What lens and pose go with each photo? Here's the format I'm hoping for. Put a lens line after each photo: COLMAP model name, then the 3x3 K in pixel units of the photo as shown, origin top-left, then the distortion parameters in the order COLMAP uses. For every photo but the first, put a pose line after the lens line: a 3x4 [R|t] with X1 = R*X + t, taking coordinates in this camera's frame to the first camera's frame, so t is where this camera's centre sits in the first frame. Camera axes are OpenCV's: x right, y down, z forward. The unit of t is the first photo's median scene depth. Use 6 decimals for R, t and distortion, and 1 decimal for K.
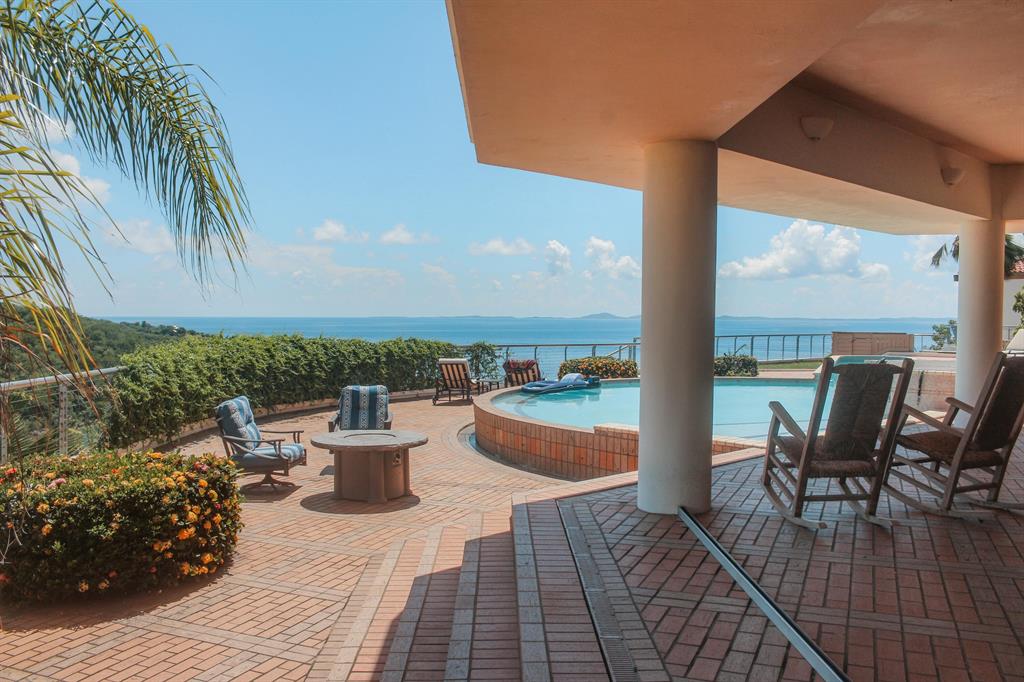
lens RADIAL K [[835.3, 0, 492.3], [0, 835.3, 342.1], [0, 0, 1]] dist [-0.149556, 0.009833]
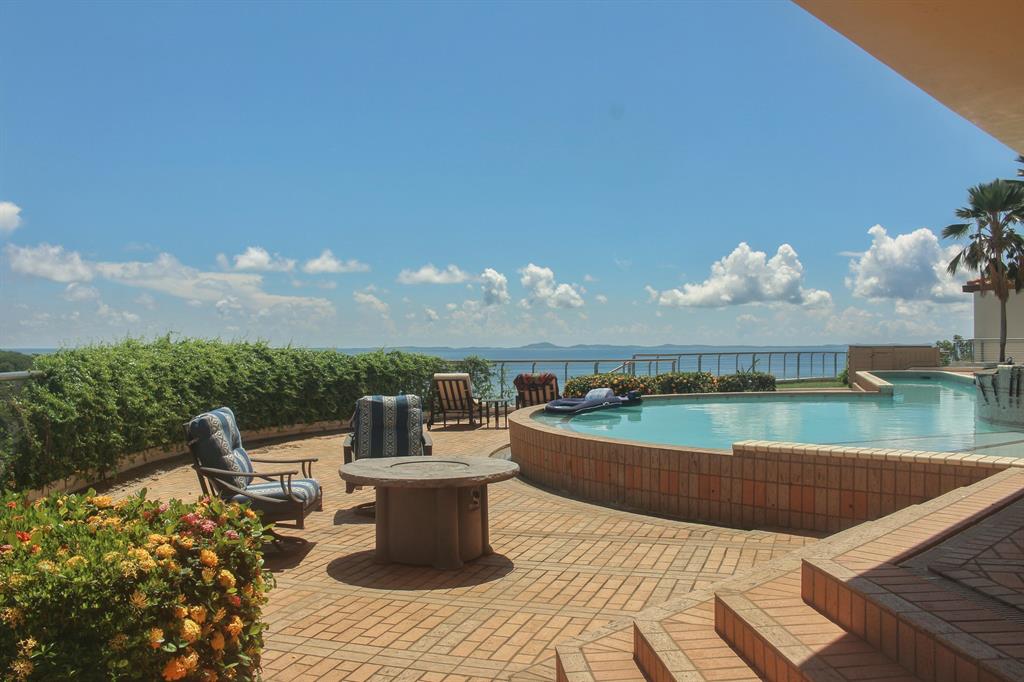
lens RADIAL K [[867.1, 0, 484.3], [0, 867.1, 339.9], [0, 0, 1]] dist [-0.156342, 0.080211]
pose [[0.997702, -0.006133, 0.067474, -0.131720], [0.008782, 0.999199, -0.039031, 0.037481], [-0.067180, 0.039534, 0.996957, 0.281442]]
